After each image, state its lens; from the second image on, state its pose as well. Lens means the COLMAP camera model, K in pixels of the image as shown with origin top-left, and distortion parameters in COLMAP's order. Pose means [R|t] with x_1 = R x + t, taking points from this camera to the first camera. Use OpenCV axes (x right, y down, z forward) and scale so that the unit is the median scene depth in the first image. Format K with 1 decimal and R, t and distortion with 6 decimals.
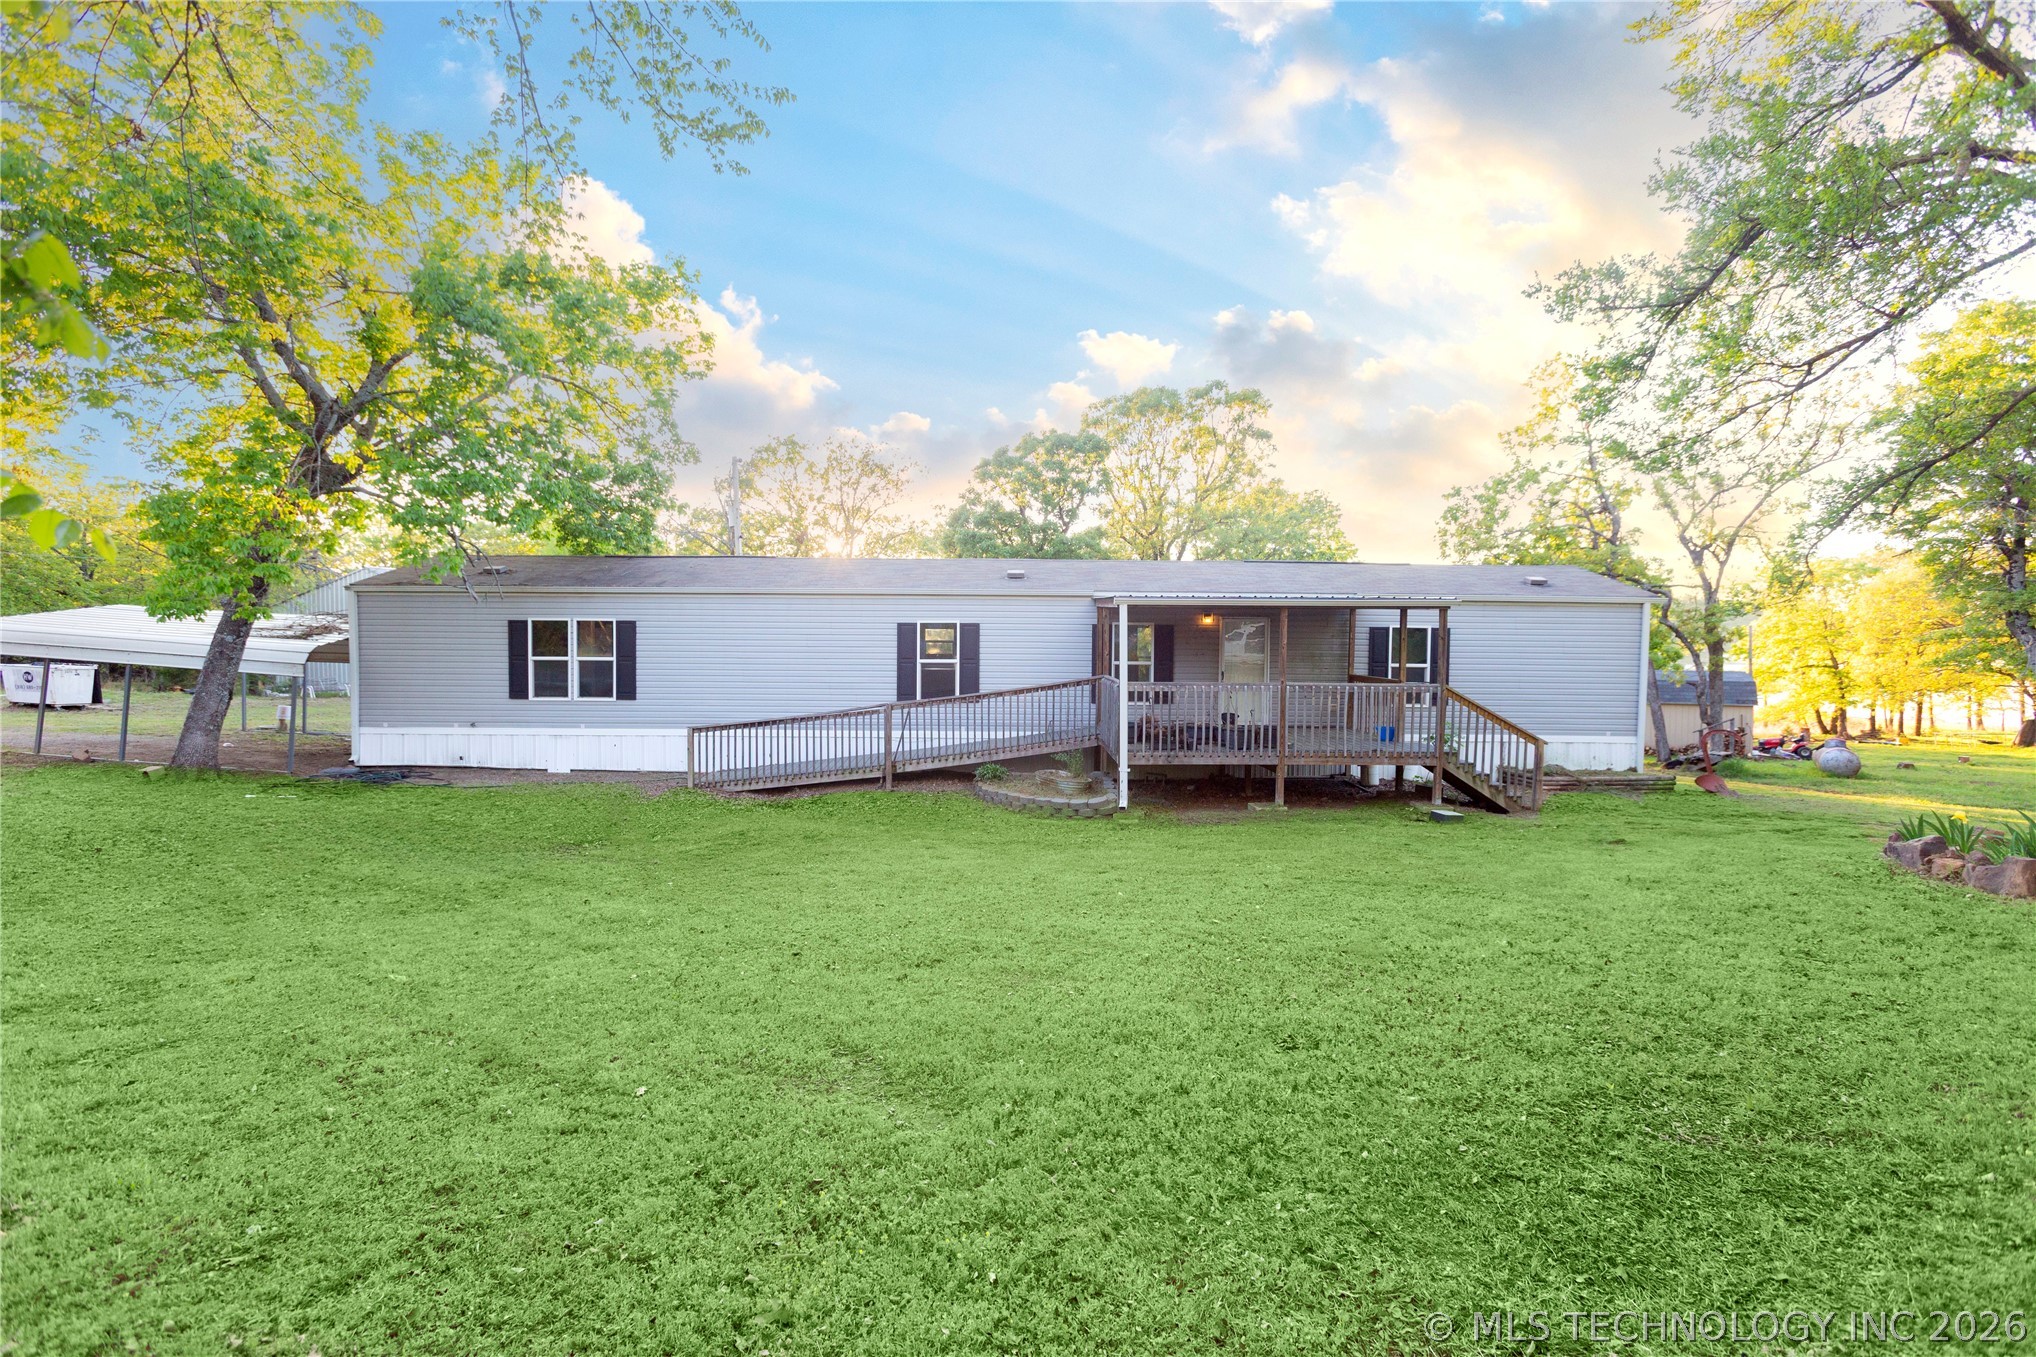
lens RADIAL K [[895.9, 0, 1017.4], [0, 895.9, 686.3], [0, 0, 1]] dist [-0.001484, 0.000017]
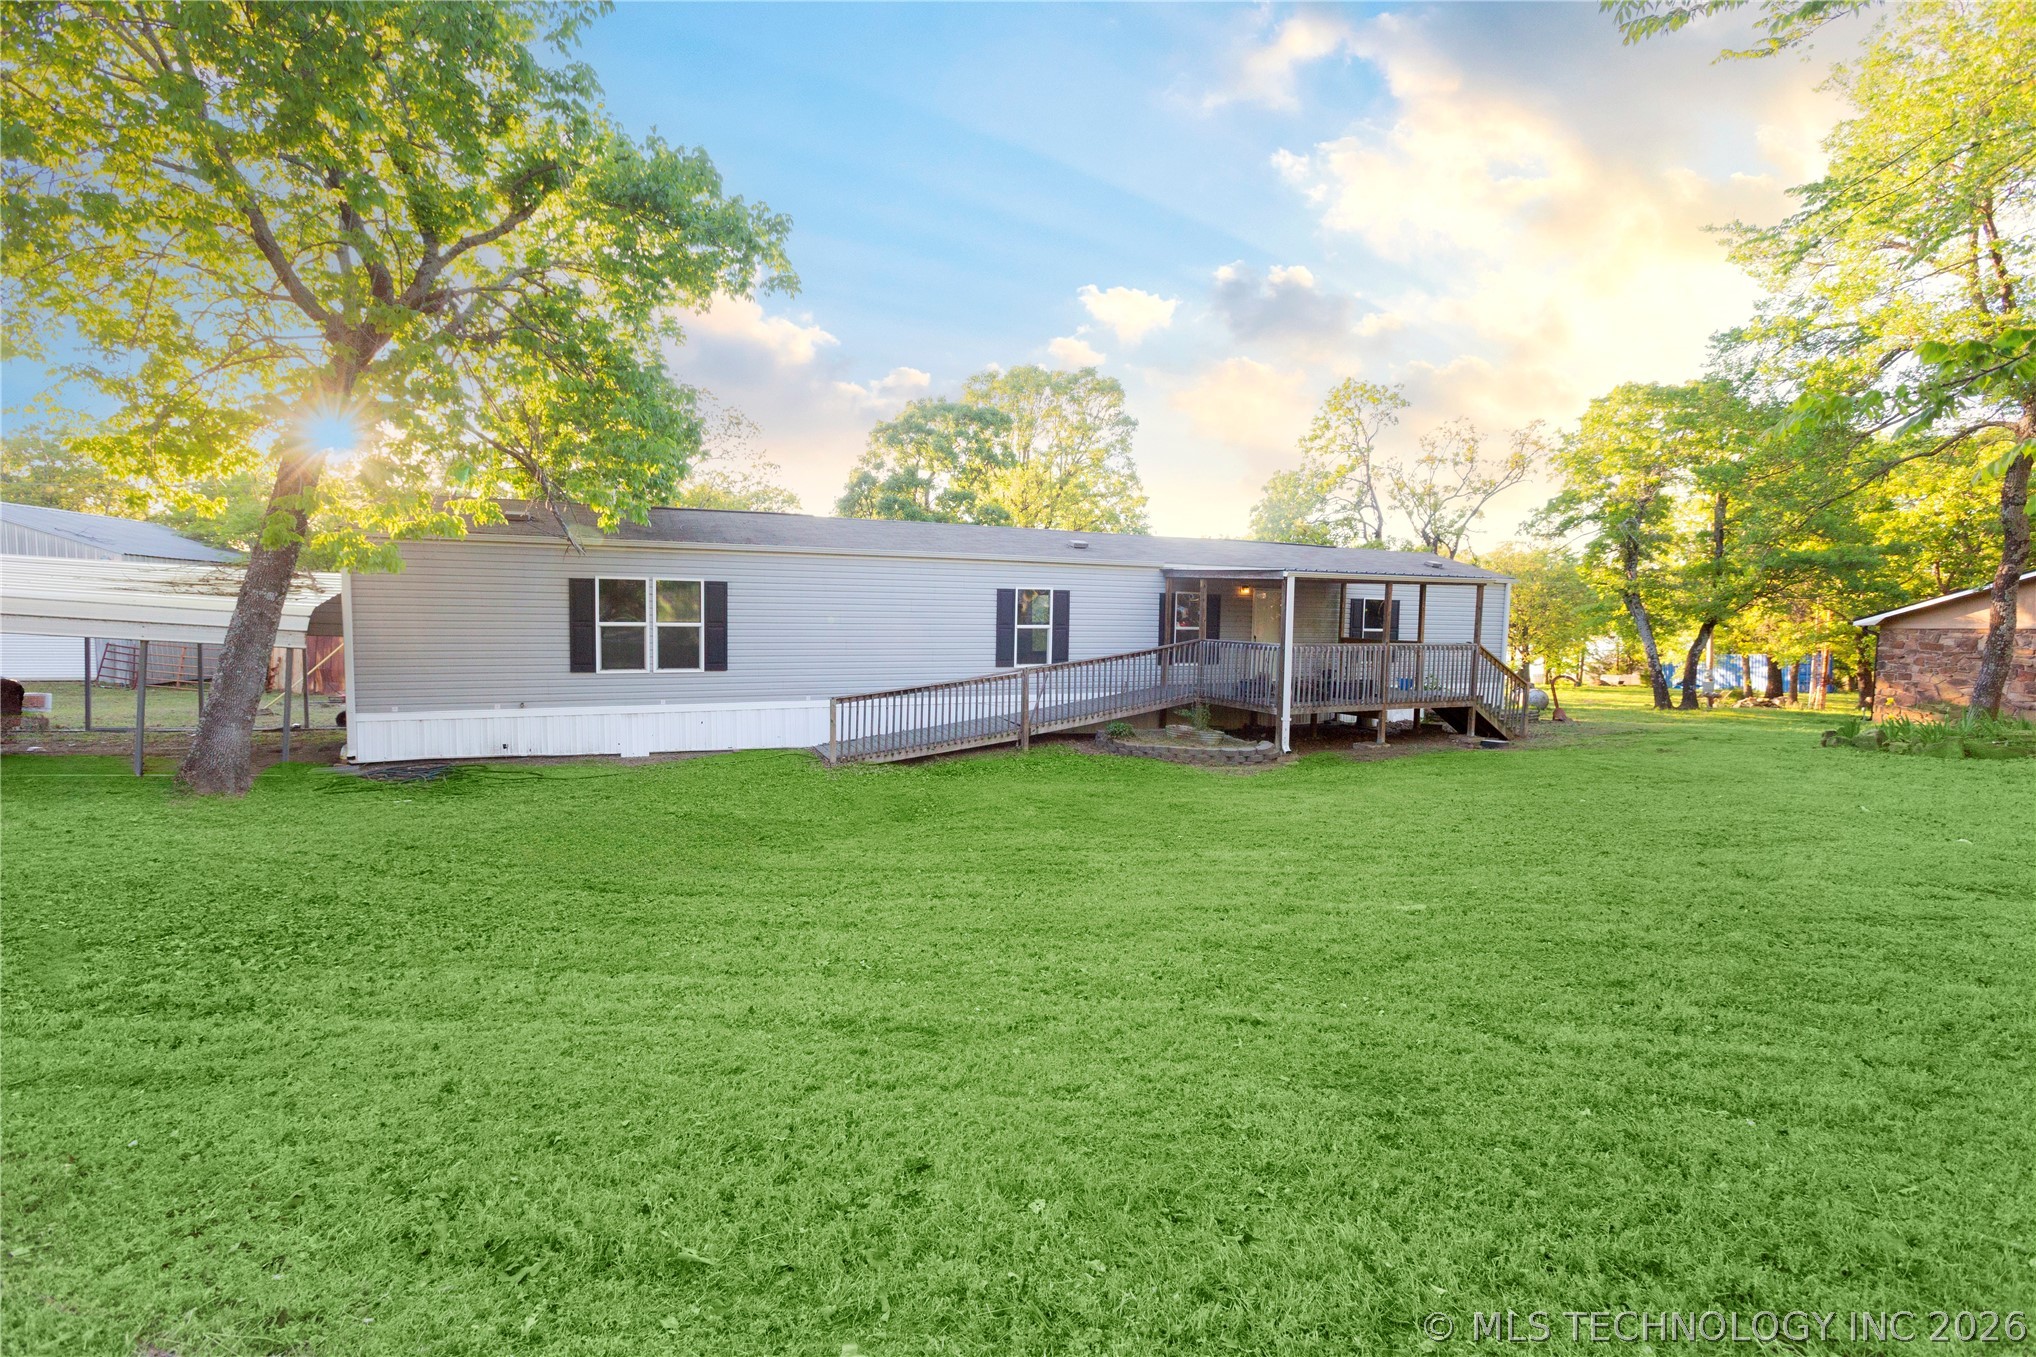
lens RADIAL K [[895.9, 0, 1017.3], [0, 895.9, 675.0], [0, 0, 1]] dist [-0.001484, 0.000017]
pose [[0.913366, -0.023156, 0.406480, -0.527520], [0.013591, 0.999559, 0.026403, -0.000001], [-0.406912, -0.018591, 0.913278, 0.065418]]
